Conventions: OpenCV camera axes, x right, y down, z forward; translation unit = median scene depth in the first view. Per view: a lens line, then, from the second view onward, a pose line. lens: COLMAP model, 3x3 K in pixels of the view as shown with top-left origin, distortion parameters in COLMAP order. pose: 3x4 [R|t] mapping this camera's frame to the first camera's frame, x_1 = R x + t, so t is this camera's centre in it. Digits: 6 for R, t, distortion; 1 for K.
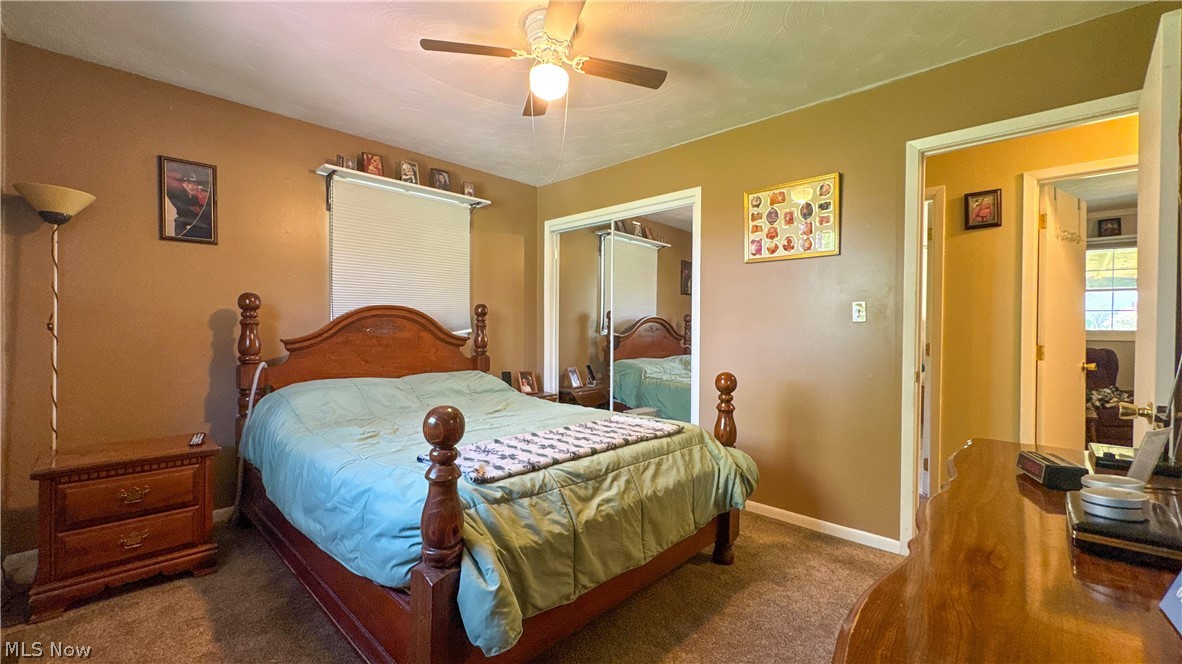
lens RADIAL K [[479.5, 0, 587.3], [0, 479.5, 331.6], [0, 0, 1]] dist [0.000879, -0.000191]
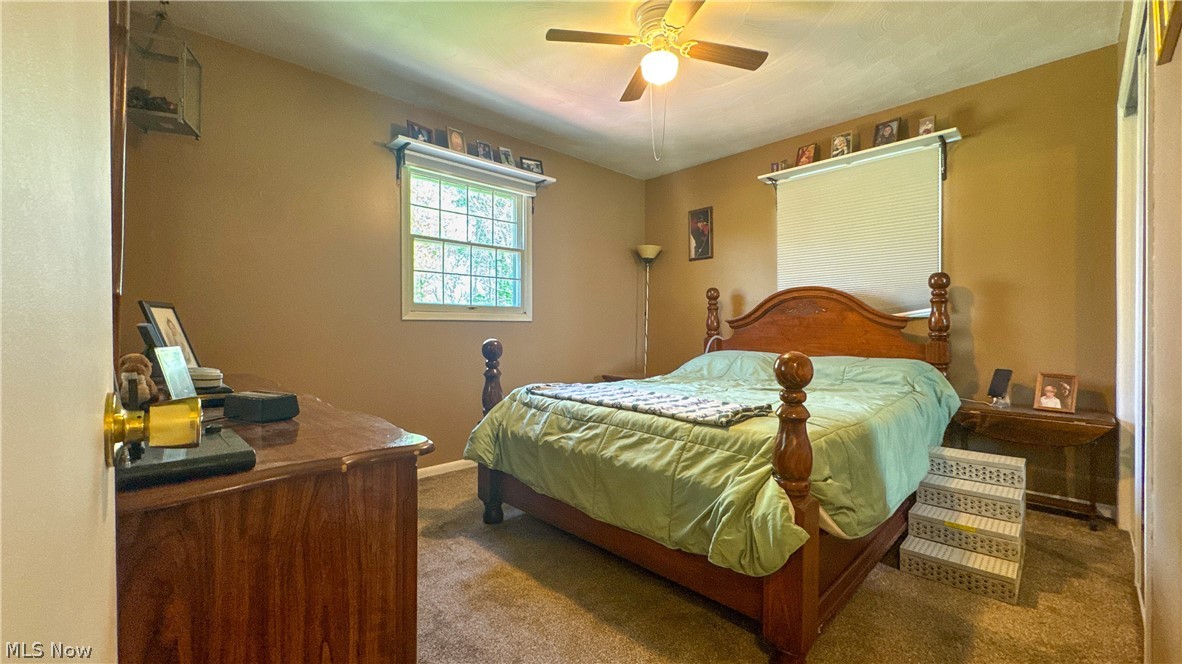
lens RADIAL K [[479.5, 0, 587.3], [0, 479.5, 331.6], [0, 0, 1]] dist [0.000879, -0.000191]
pose [[-0.043779, -0.000208, -0.999041, 0.775912], [-0.009586, 0.999954, 0.000212, 0.056131], [0.998995, 0.009586, -0.043779, 0.693360]]
